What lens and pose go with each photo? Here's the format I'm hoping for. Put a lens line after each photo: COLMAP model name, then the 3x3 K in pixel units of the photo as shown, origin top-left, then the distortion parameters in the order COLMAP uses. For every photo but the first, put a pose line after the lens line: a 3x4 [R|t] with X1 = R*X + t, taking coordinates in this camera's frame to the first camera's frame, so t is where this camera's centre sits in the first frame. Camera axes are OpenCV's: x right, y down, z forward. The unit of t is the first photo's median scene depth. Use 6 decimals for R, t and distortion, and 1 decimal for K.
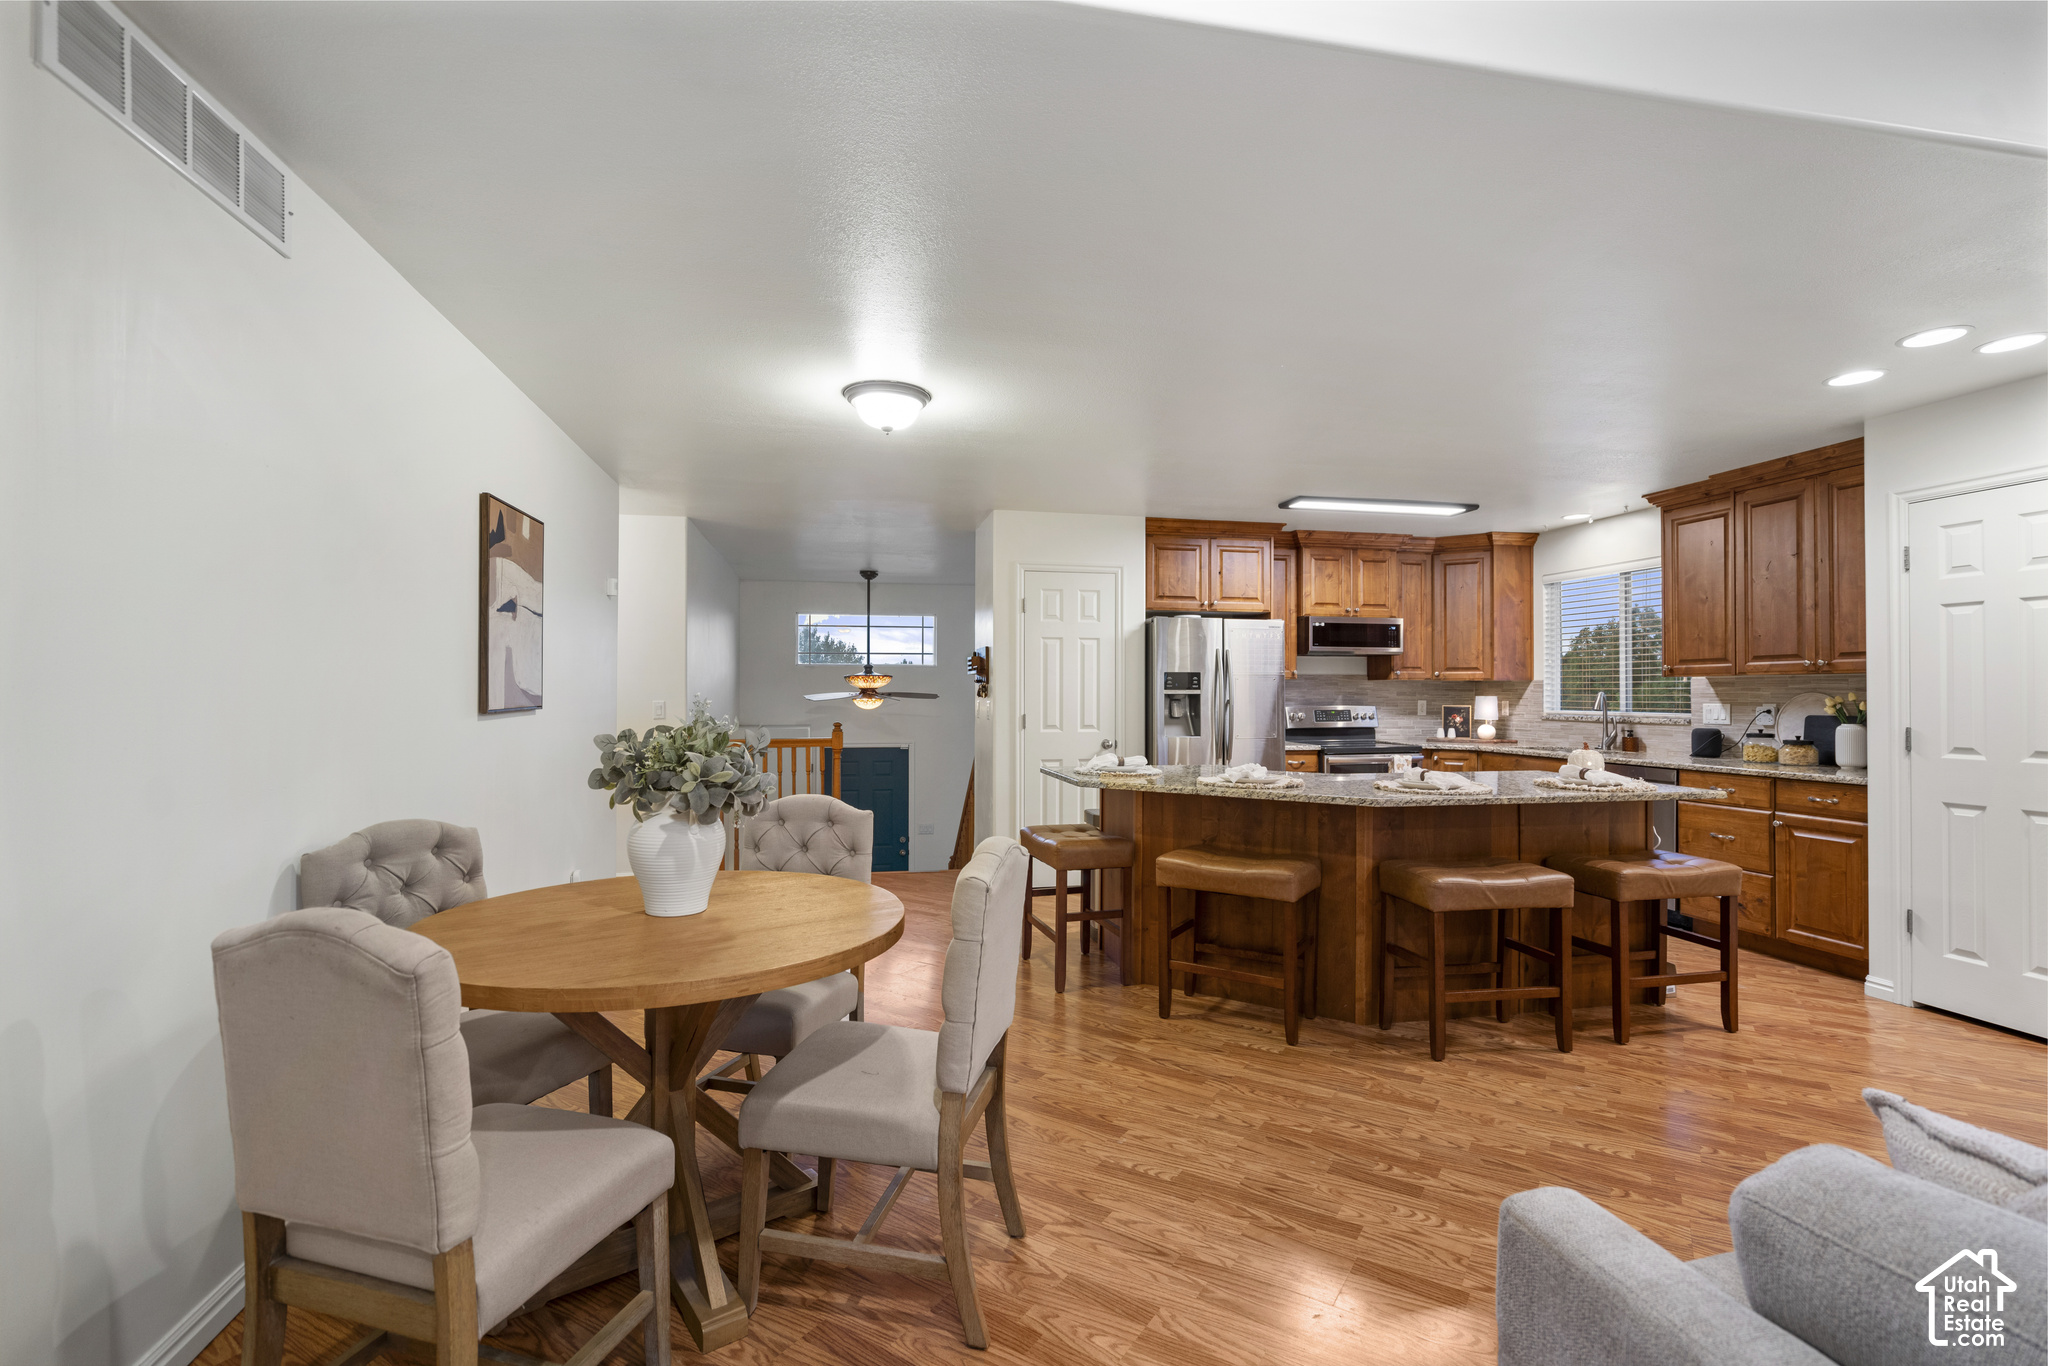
lens RADIAL K [[931.8, 0, 1024.0], [0, 931.8, 683.0], [0, 0, 1]] dist [0.002575, 0.000794]
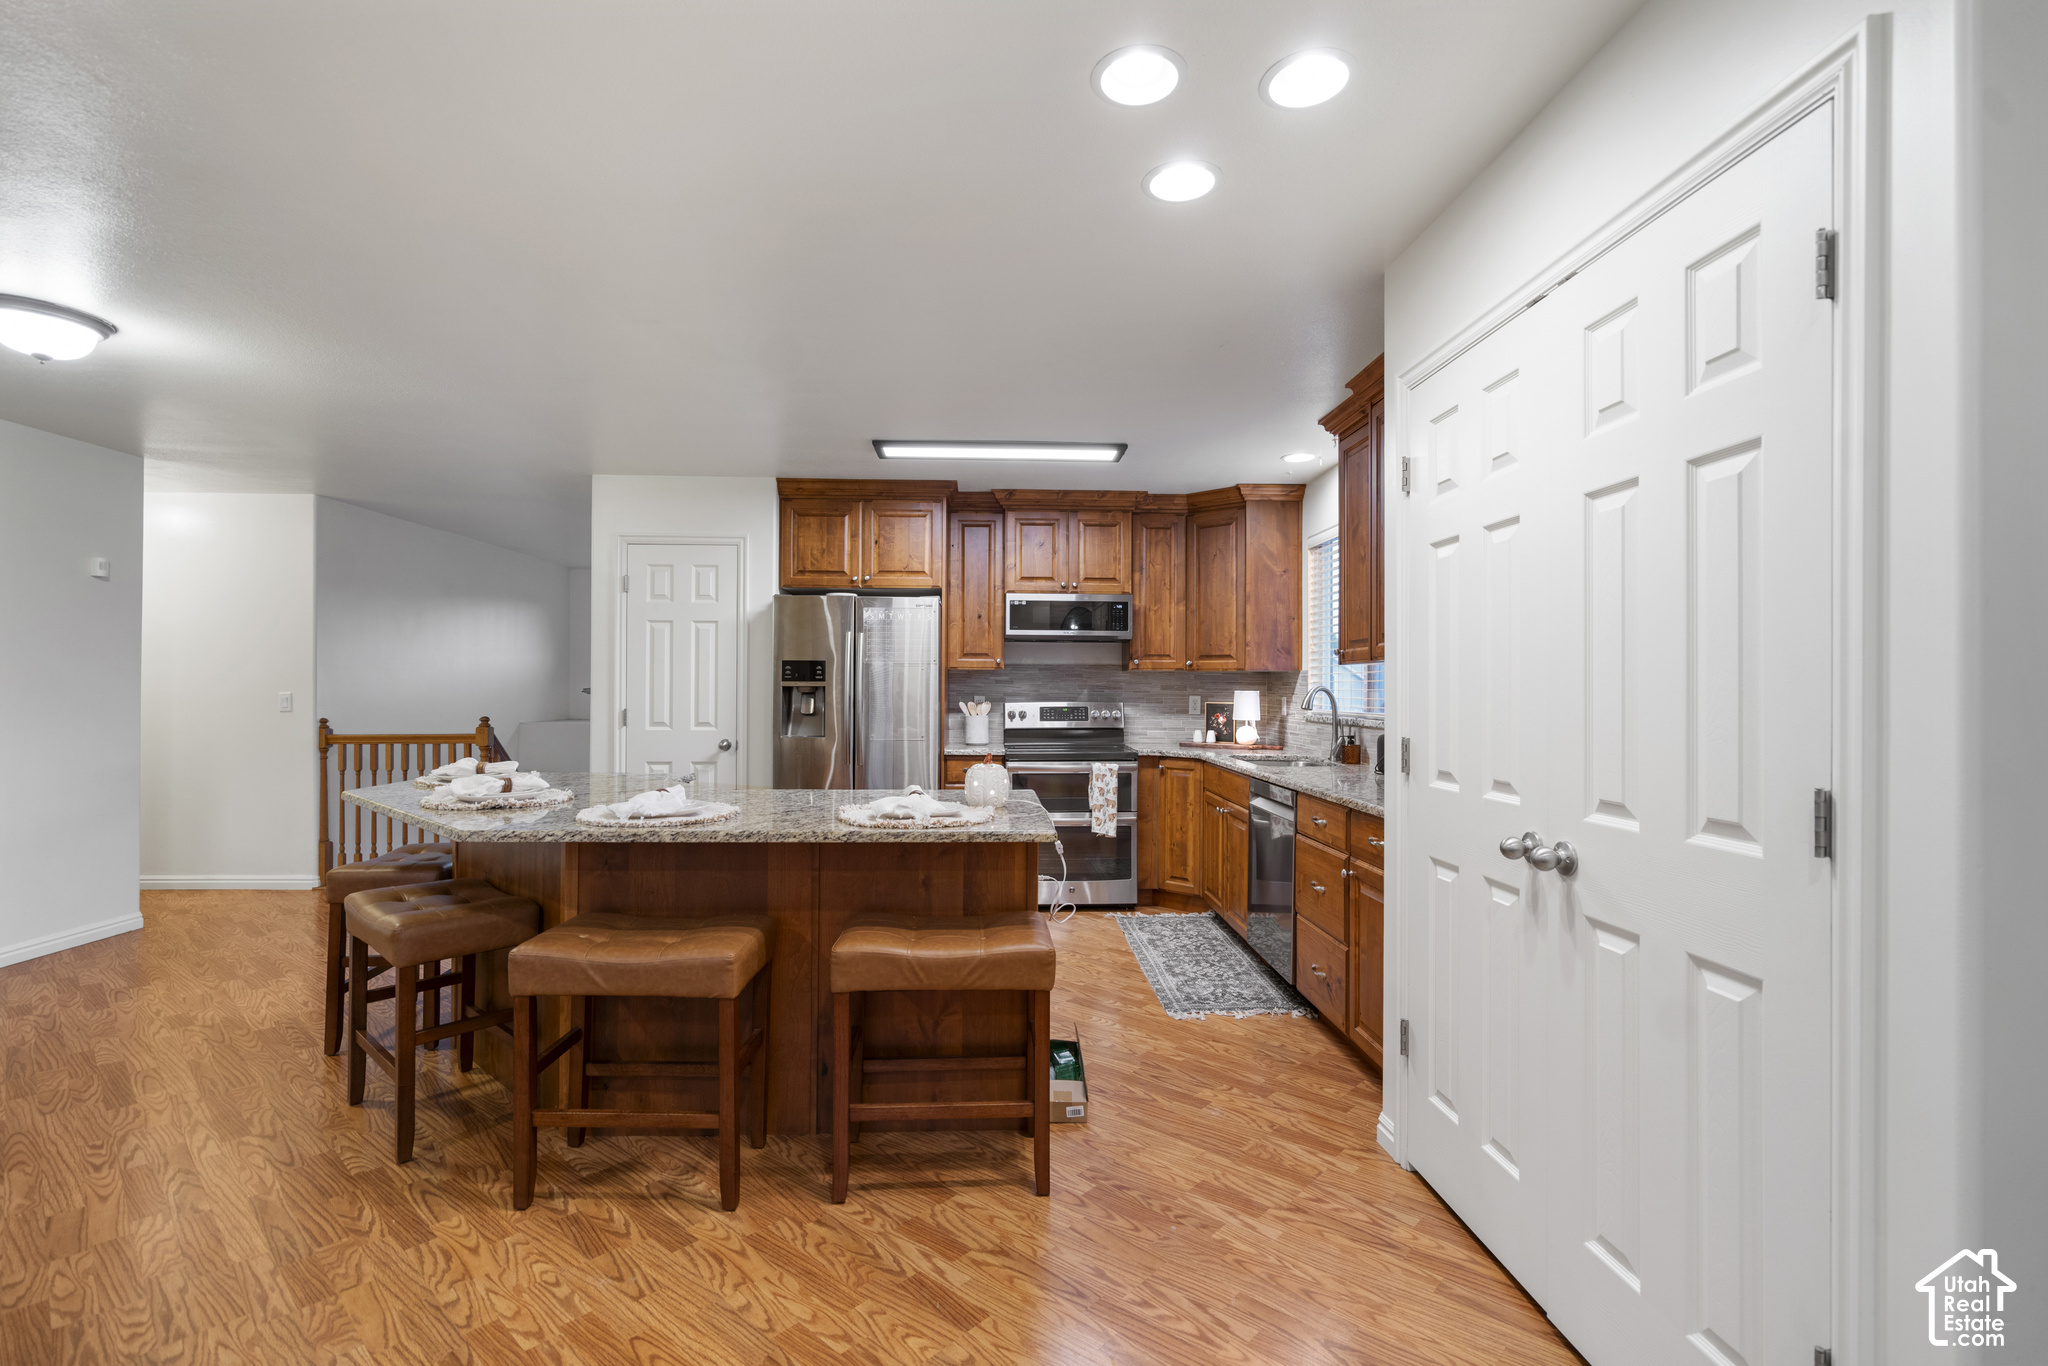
lens RADIAL K [[933.1, 0, 1024.0], [0, 933.1, 683.0], [0, 0, 1]] dist [-0.002804, 0.000257]
pose [[0.986262, 0.001640, -0.165183, 0.492073], [-0.000975, 0.999991, 0.004106, 0.004882], [0.165188, -0.003889, 0.986254, 0.200206]]
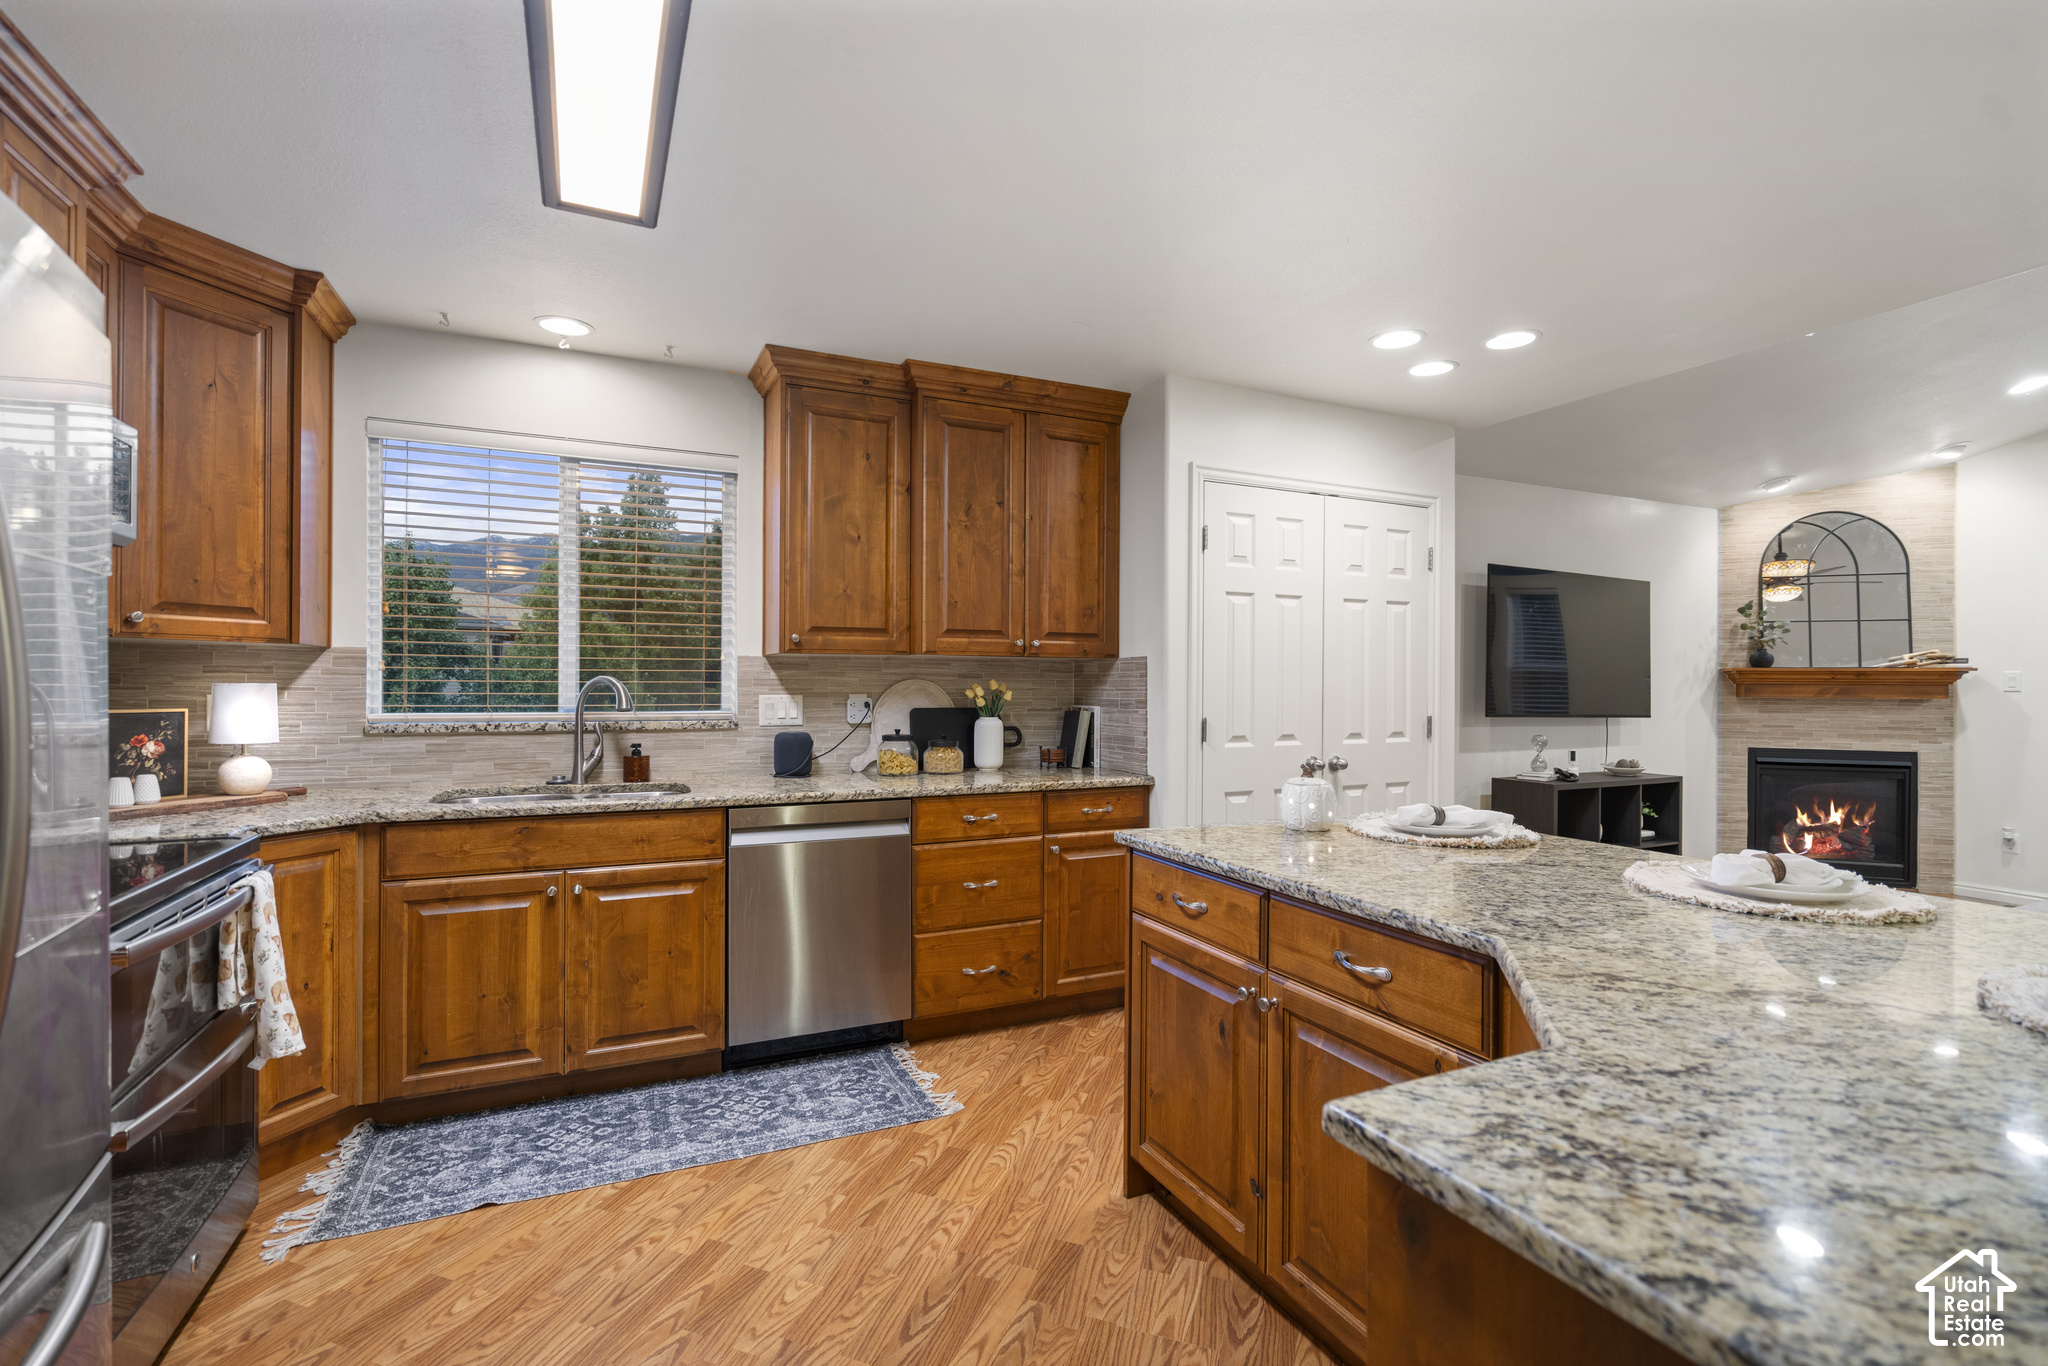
lens RADIAL K [[933.1, 0, 1024.0], [0, 933.1, 683.0], [0, 0, 1]] dist [-0.002804, 0.000257]
pose [[-0.230818, -0.001966, 0.972995, 0.045145], [-0.015944, 0.999871, -0.001762, 0.010570], [-0.972866, -0.015920, -0.230820, 0.864211]]
